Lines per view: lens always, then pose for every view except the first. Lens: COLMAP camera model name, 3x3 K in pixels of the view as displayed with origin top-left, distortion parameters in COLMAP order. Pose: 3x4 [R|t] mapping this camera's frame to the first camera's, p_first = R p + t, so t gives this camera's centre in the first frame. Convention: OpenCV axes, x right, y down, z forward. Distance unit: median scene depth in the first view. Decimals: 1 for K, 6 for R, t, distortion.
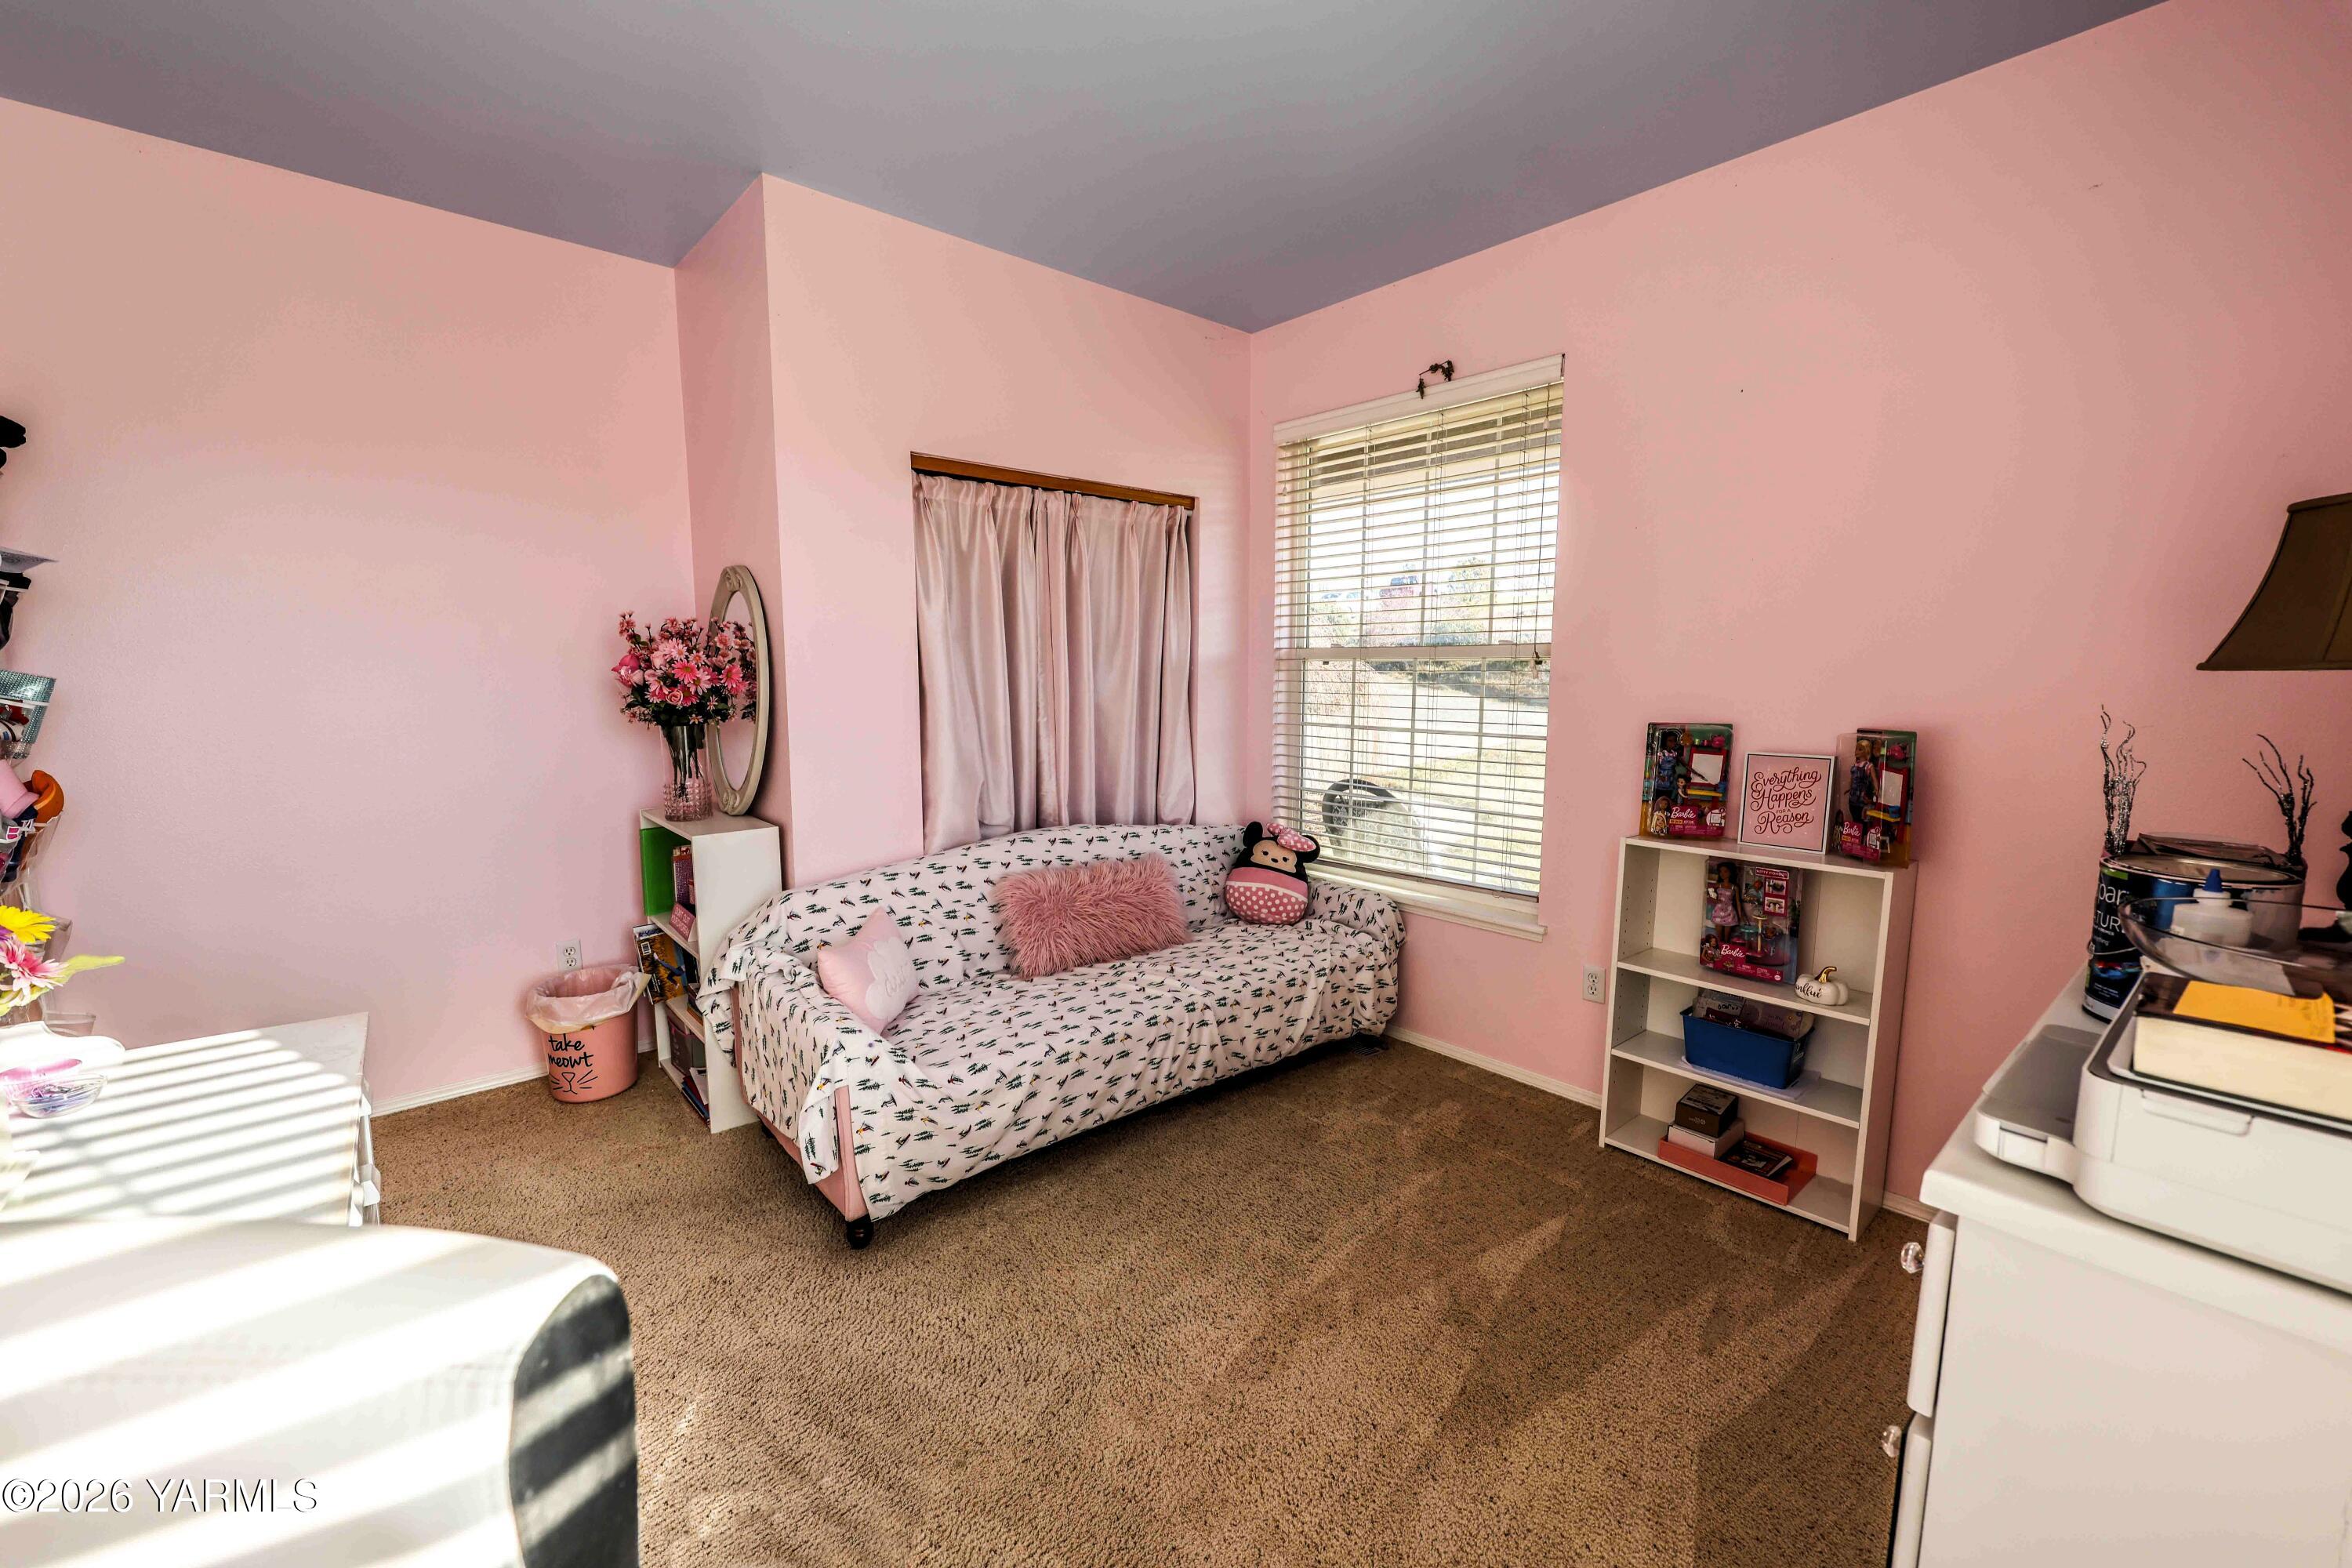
lens RADIAL K [[951.3, 0, 1161.5], [0, 951.3, 786.5], [0, 0, 1]] dist [0.003358, -0.000312]
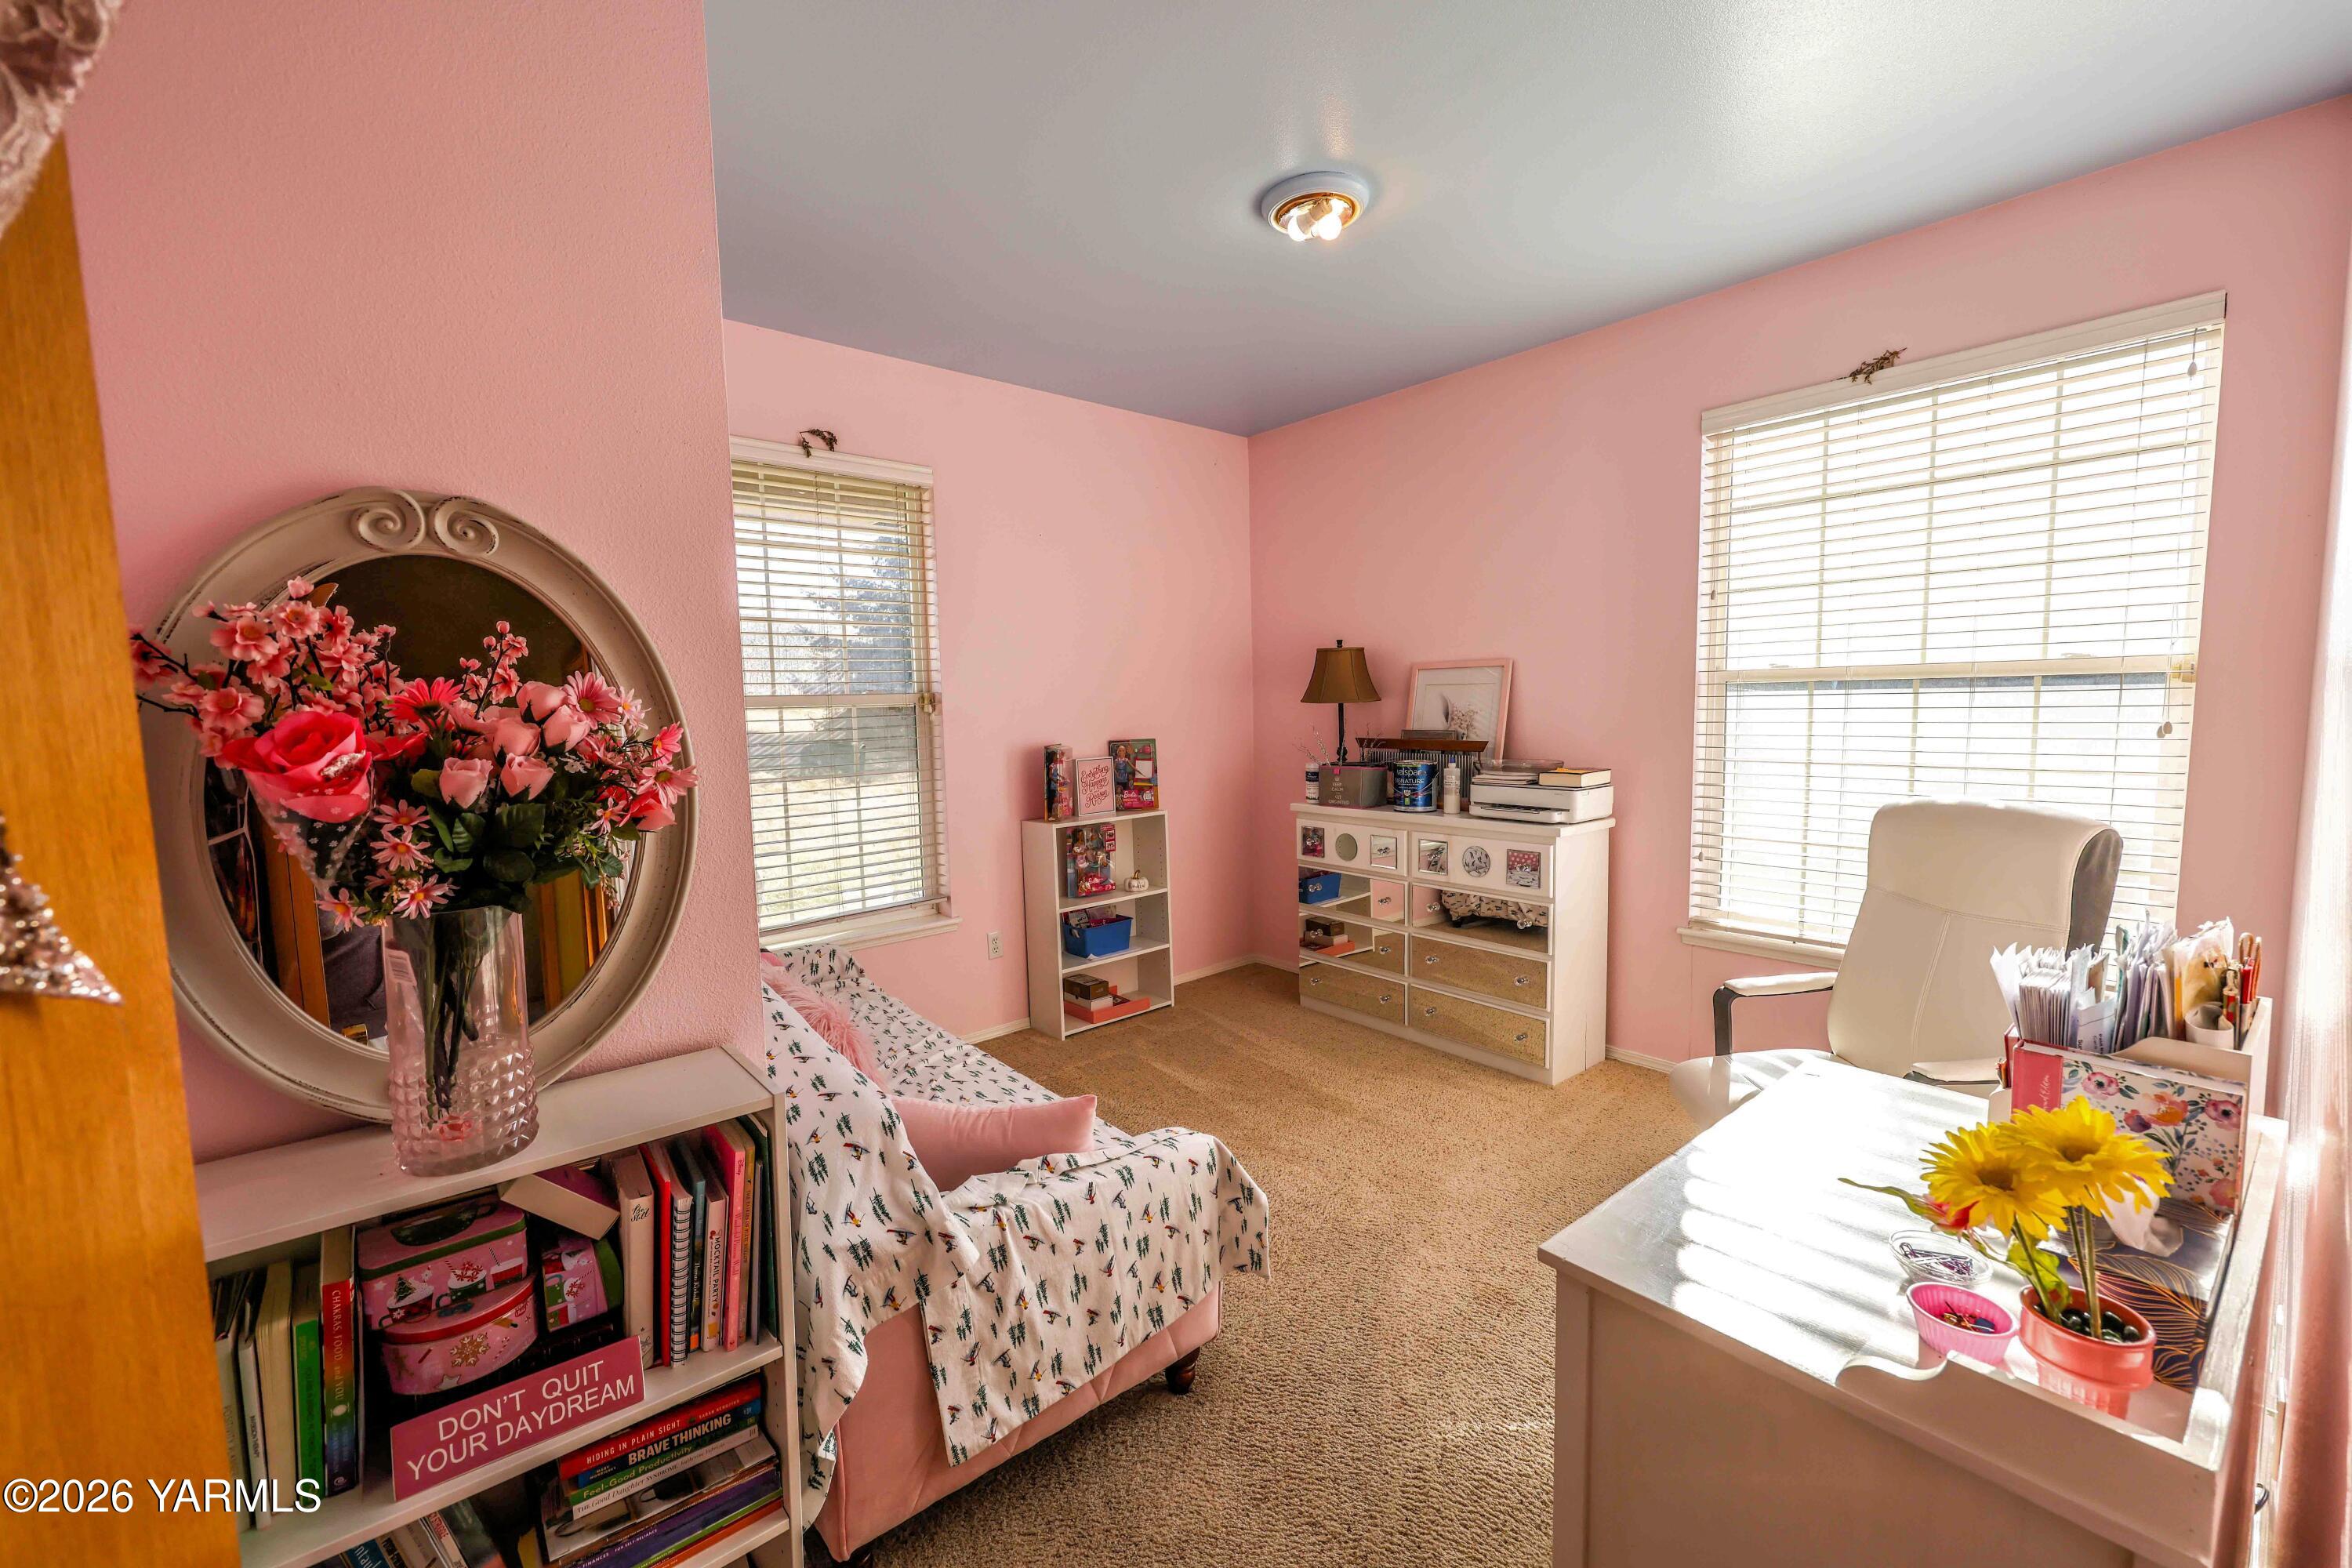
lens RADIAL K [[951.3, 0, 1168.5], [0, 951.3, 775.6], [0, 0, 1]] dist [0.003358, -0.000312]
pose [[-0.012293, -0.083864, 0.996401, -1.034957], [0.142524, 0.986156, 0.084760, -0.127606], [-0.989715, 0.143053, -0.000170, 0.864128]]
